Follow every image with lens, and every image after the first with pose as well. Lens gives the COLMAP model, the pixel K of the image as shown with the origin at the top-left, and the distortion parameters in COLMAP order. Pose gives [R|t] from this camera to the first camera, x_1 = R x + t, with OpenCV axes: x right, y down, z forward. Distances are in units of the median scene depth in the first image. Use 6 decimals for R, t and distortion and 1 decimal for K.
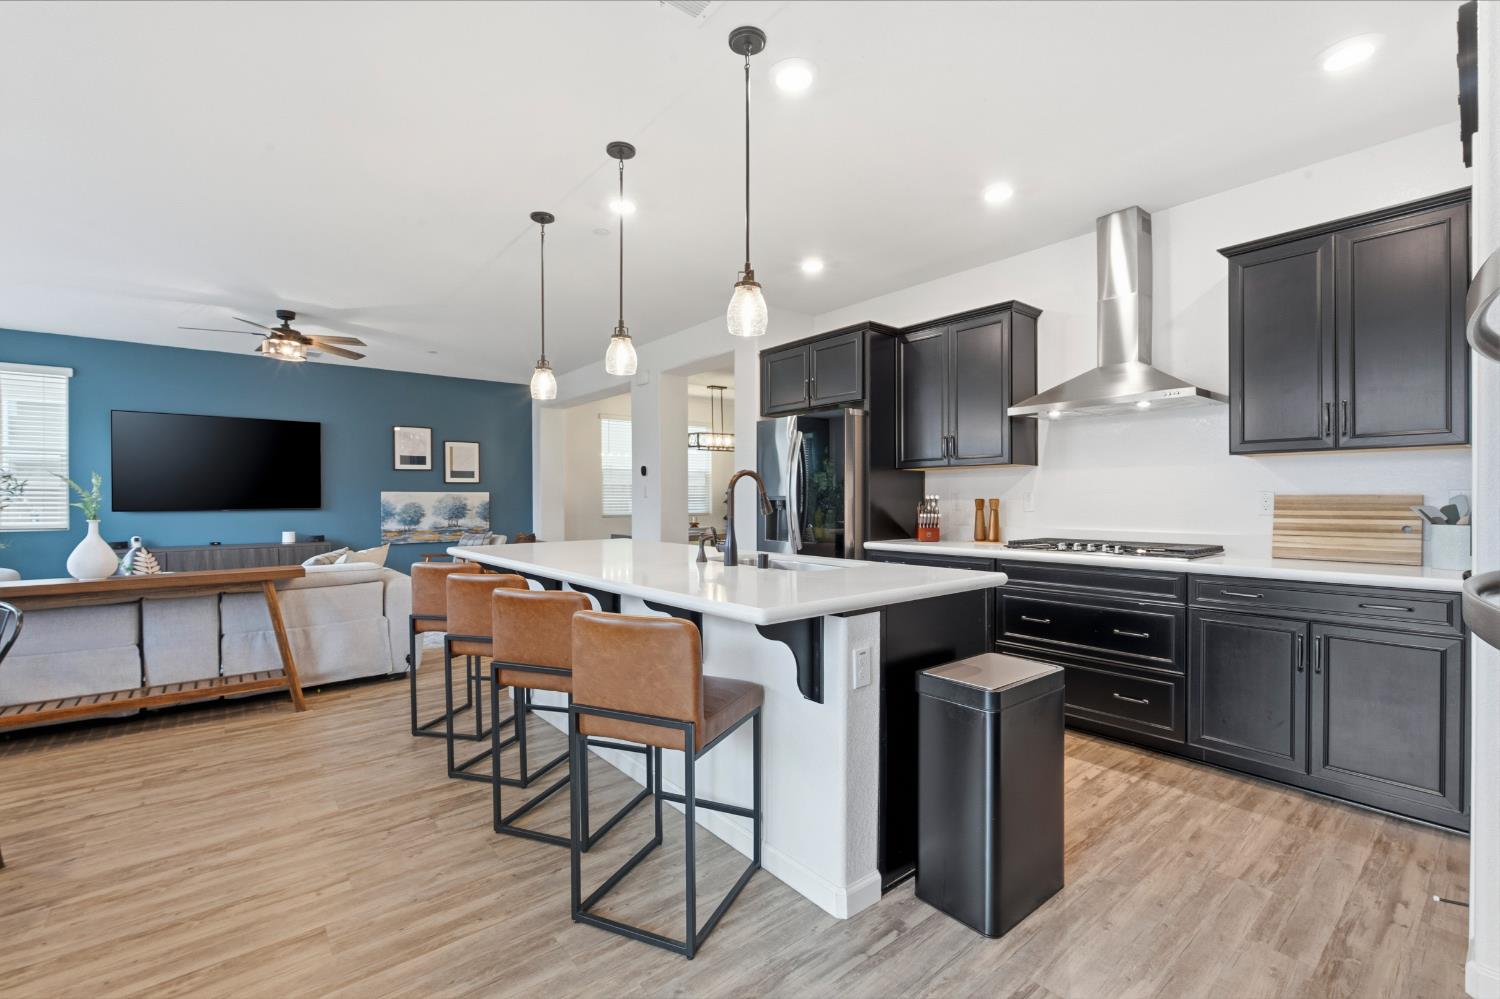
lens RADIAL K [[651.7, 0, 747.4], [0, 651.7, 501.2], [0, 0, 1]] dist [-0.004946, 0.000123]
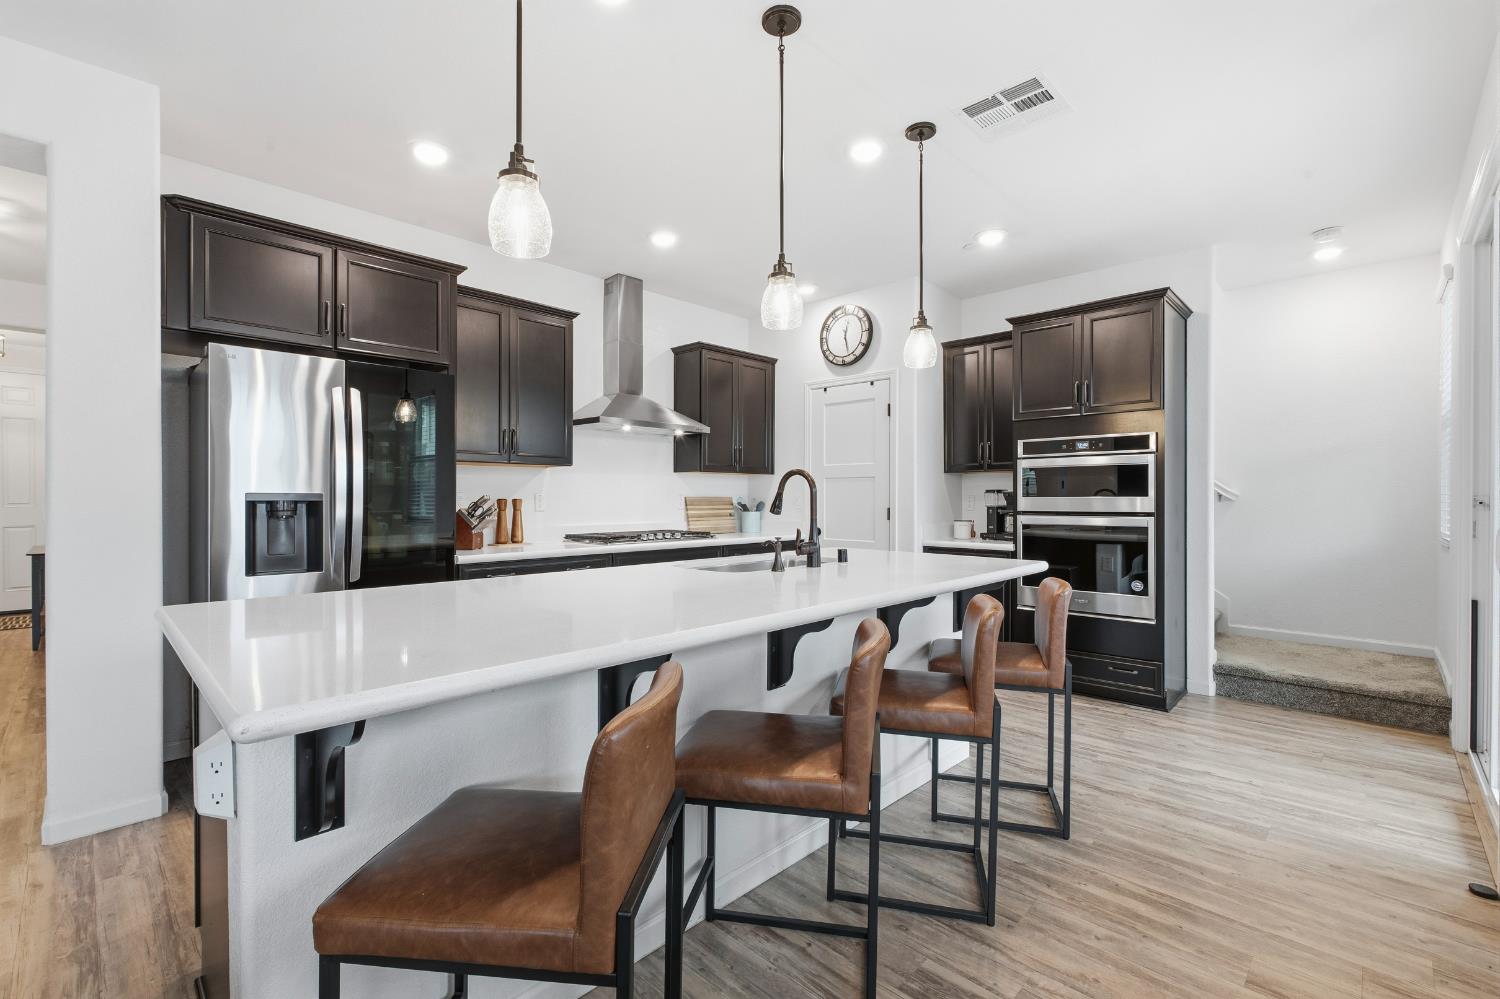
lens RADIAL K [[651.7, 0, 753.3], [0, 651.7, 500.0], [0, 0, 1]] dist [-0.004946, 0.000123]
pose [[-0.123051, 0.000110, 0.992400, -0.705674], [0.002407, 0.999997, 0.000188, -0.001382], [-0.992397, 0.002412, -0.123051, 0.865680]]
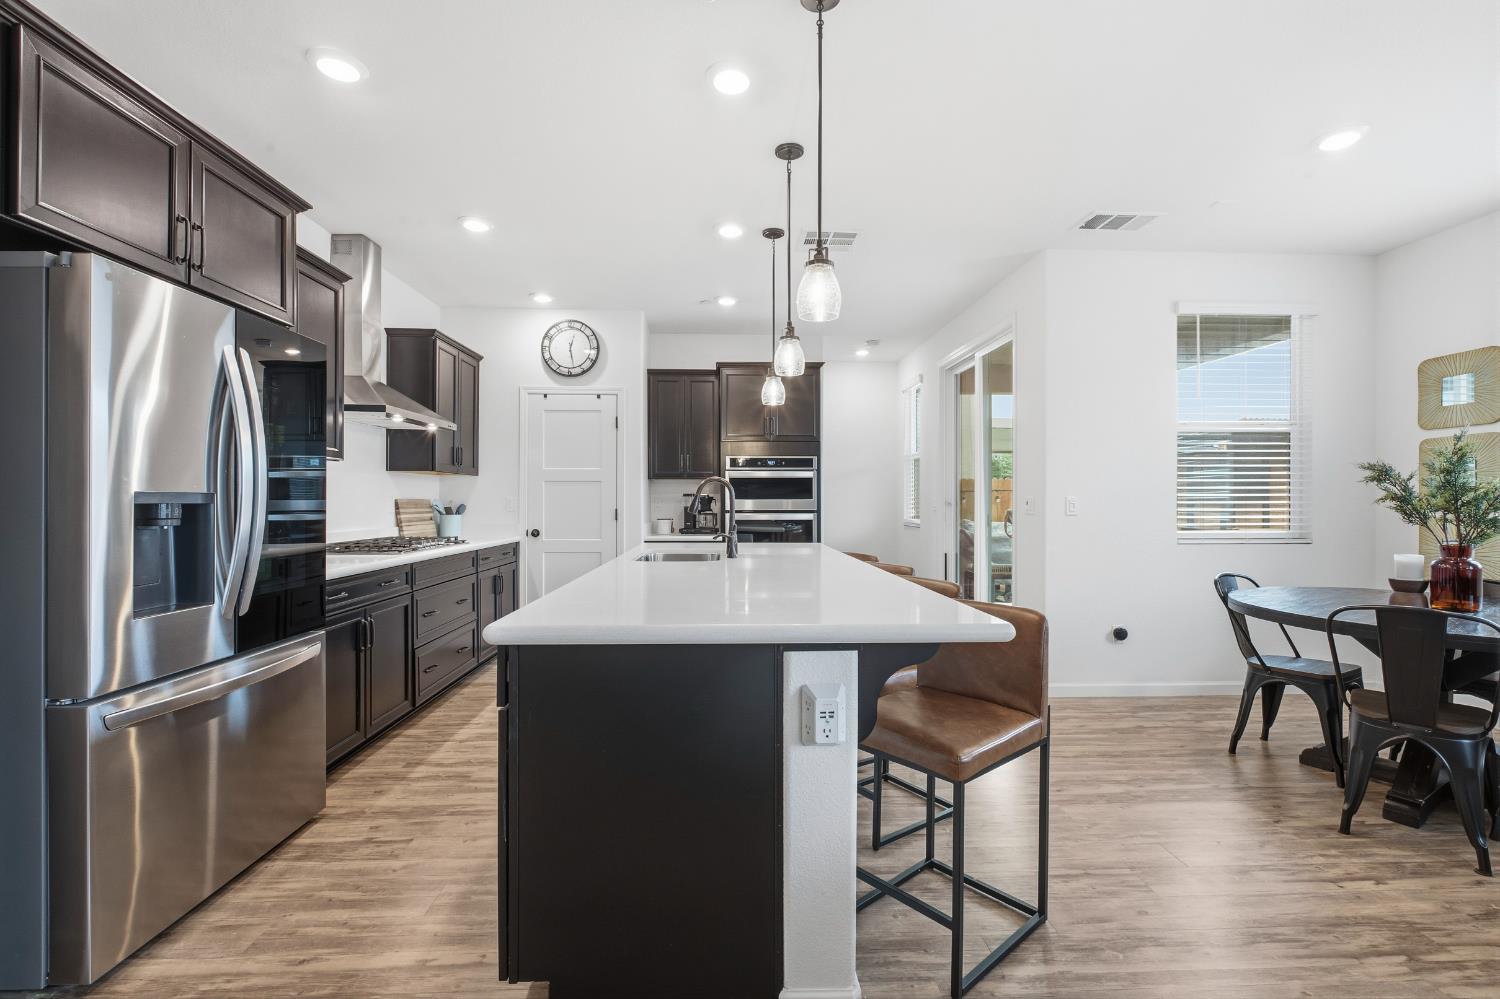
lens RADIAL K [[651.7, 0, 750.6], [0, 651.7, 499.4], [0, 0, 1]] dist [-0.004946, 0.000123]
pose [[-0.802777, 0.003784, 0.596267, -0.571737], [0.003369, 0.999993, -0.001810, -0.002649], [-0.596270, 0.000556, -0.802784, 1.416750]]
